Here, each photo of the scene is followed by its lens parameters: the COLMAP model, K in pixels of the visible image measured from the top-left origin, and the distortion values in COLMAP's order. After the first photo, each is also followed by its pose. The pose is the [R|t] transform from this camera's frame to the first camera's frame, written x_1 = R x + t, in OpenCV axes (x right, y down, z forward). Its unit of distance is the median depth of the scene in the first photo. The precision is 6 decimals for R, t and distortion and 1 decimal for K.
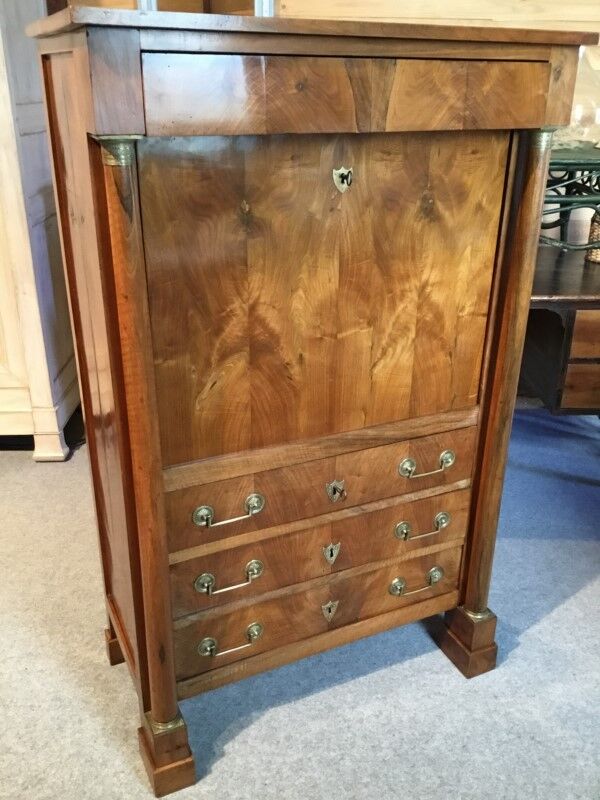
lens RADIAL K [[727.6, 0, 298.4], [0, 727.6, 402.2], [0, 0, 1]] dist [0.085645, -0.165028]
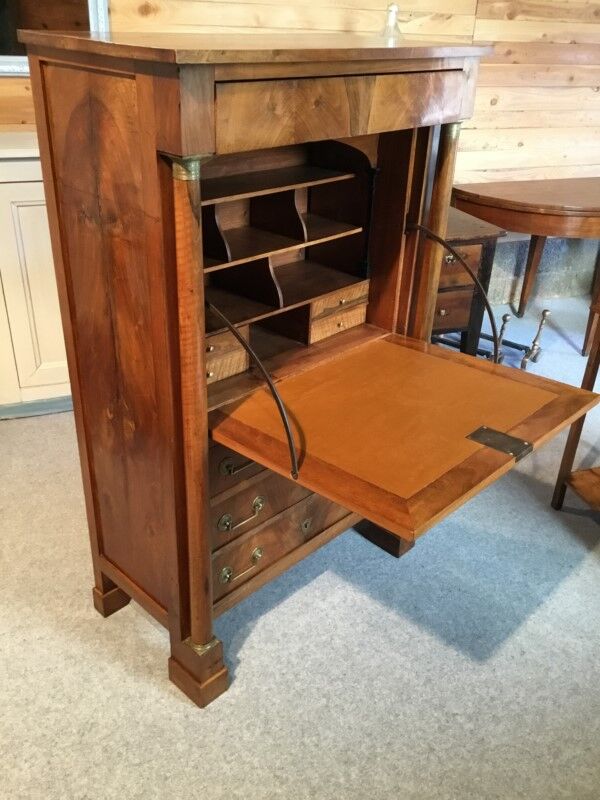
lens RADIAL K [[723.2, 0, 298.1], [0, 723.2, 402.1], [0, 0, 1]] dist [0.111288, -0.220522]
pose [[0.935274, -0.144816, 0.322940, -0.341102], [0.112859, 0.986854, 0.115681, -0.060222], [-0.335447, -0.071747, 0.939323, -0.111024]]
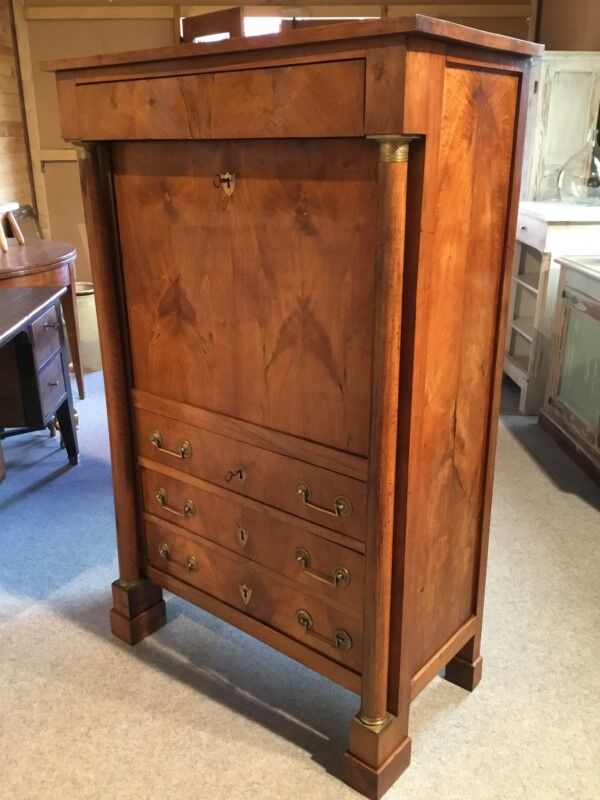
lens RADIAL K [[723.2, 0, 298.1], [0, 723.2, 402.1], [0, 0, 1]] dist [0.111288, -0.220522]
pose [[-0.038292, -0.350849, 0.935649, -1.008792], [0.408380, 0.849078, 0.335100, -0.342442], [-0.912008, 0.394932, 0.110767, 0.865816]]
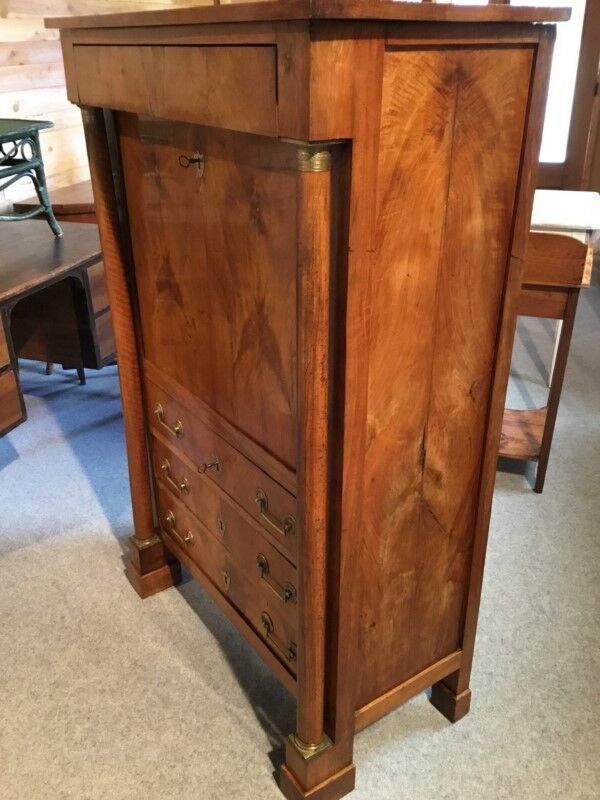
lens RADIAL K [[727.6, 0, 298.4], [0, 727.6, 402.2], [0, 0, 1]] dist [0.085645, -0.165028]
pose [[0.235896, -0.447223, 0.862754, -0.870498], [0.398677, 0.854195, 0.333780, -0.306711], [-0.886234, 0.265223, 0.379798, 0.595712]]
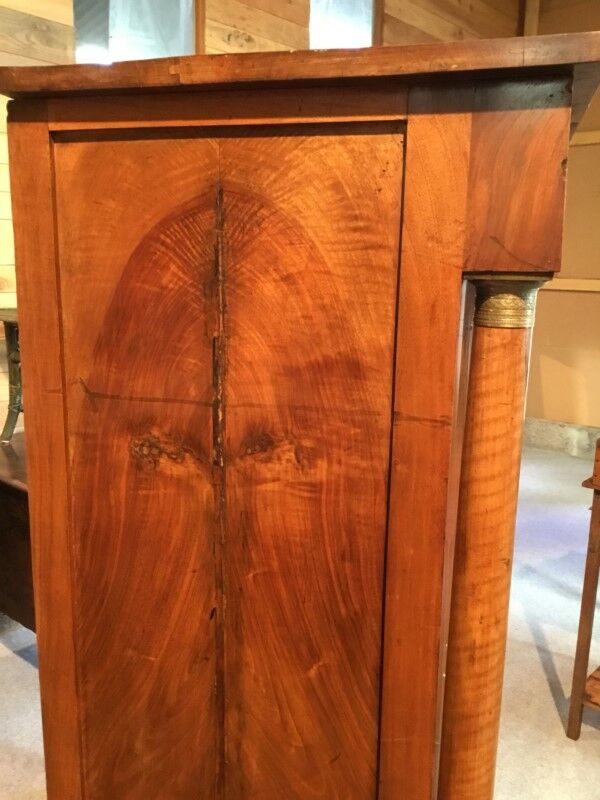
lens RADIAL K [[727.6, 0, 298.4], [0, 727.6, 402.2], [0, 0, 1]] dist [0.085645, -0.165028]
pose [[0.656641, -0.142398, 0.740638, -0.511849], [0.294170, 0.952593, -0.077659, -0.185305], [-0.694468, 0.268868, 0.667401, 0.515048]]
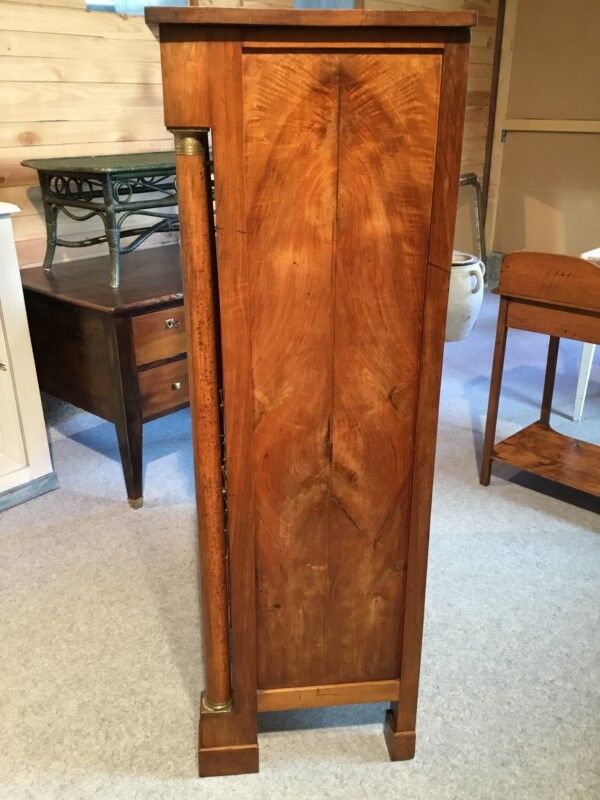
lens RADIAL K [[723.2, 0, 298.1], [0, 723.2, 402.1], [0, 0, 1]] dist [0.111288, -0.220522]
pose [[0.676046, -0.291011, 0.676959, -0.733285], [0.307642, 0.946279, 0.099560, -0.072662], [-0.669566, 0.140954, 0.729256, 0.207909]]
